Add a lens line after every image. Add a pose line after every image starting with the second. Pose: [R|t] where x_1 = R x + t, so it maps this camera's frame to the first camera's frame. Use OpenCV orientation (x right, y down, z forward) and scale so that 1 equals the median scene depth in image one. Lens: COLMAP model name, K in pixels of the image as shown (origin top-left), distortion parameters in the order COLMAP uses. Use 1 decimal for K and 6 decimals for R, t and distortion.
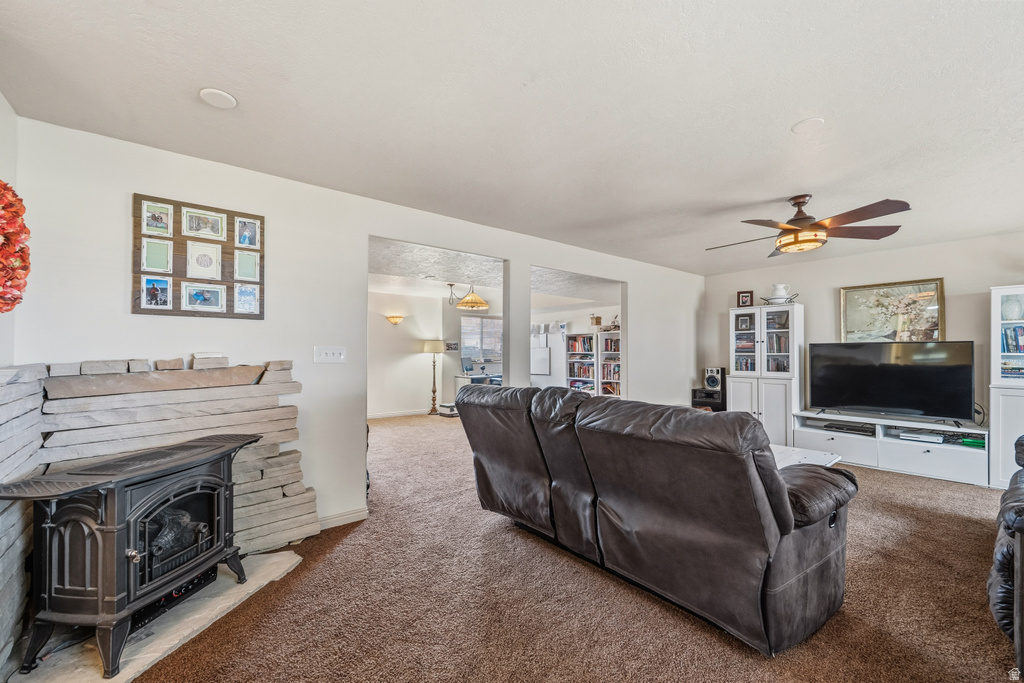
lens RADIAL K [[416.4, 0, 515.9], [0, 416.4, 349.4], [0, 0, 1]] dist [-0.002112, -0.000054]
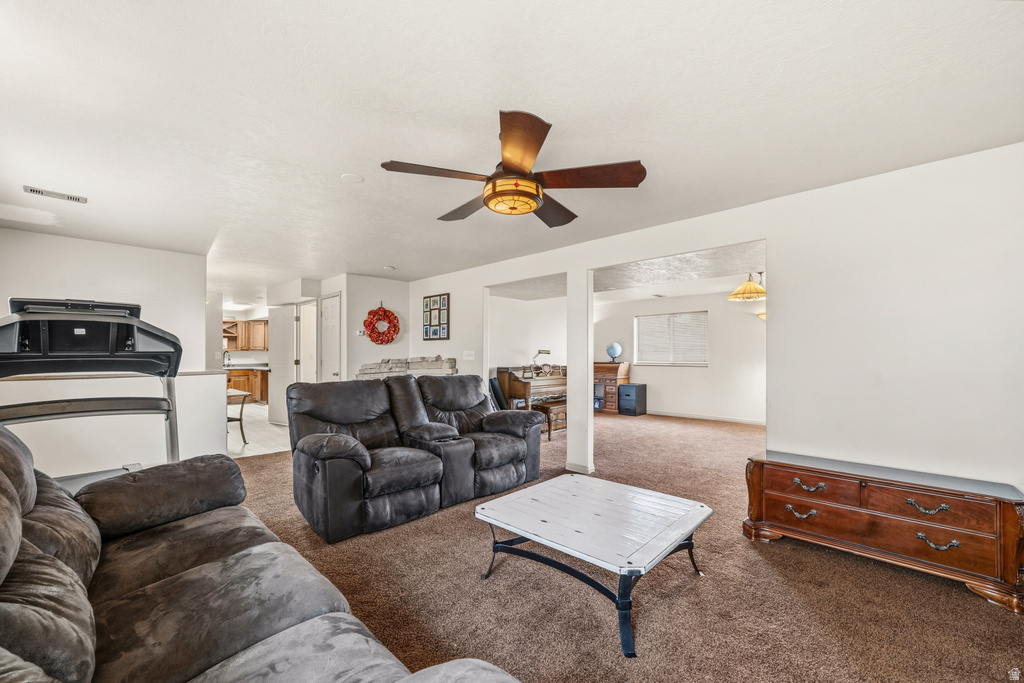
lens RADIAL K [[416.4, 0, 515.8], [0, 416.4, 346.8], [0, 0, 1]] dist [-0.002112, -0.000054]
pose [[0.113323, -0.015860, -0.993432, 1.762161], [0.008138, 0.999854, -0.015035, 0.001581], [0.993525, -0.006381, 0.113435, 1.200048]]
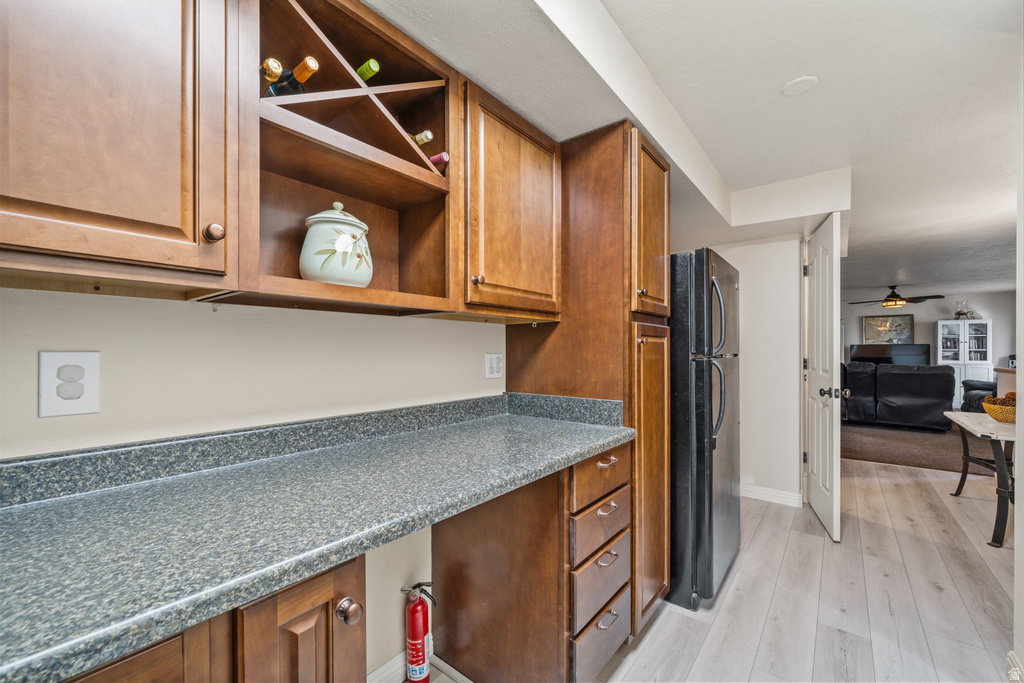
lens RADIAL K [[416.4, 0, 509.6], [0, 416.4, 346.3], [0, 0, 1]] dist [-0.002112, -0.000054]
pose [[0.978453, -0.000988, 0.206466, -1.564970], [0.002187, 0.999982, -0.005578, -0.000705], [-0.206457, 0.005910, 0.978438, -0.713690]]
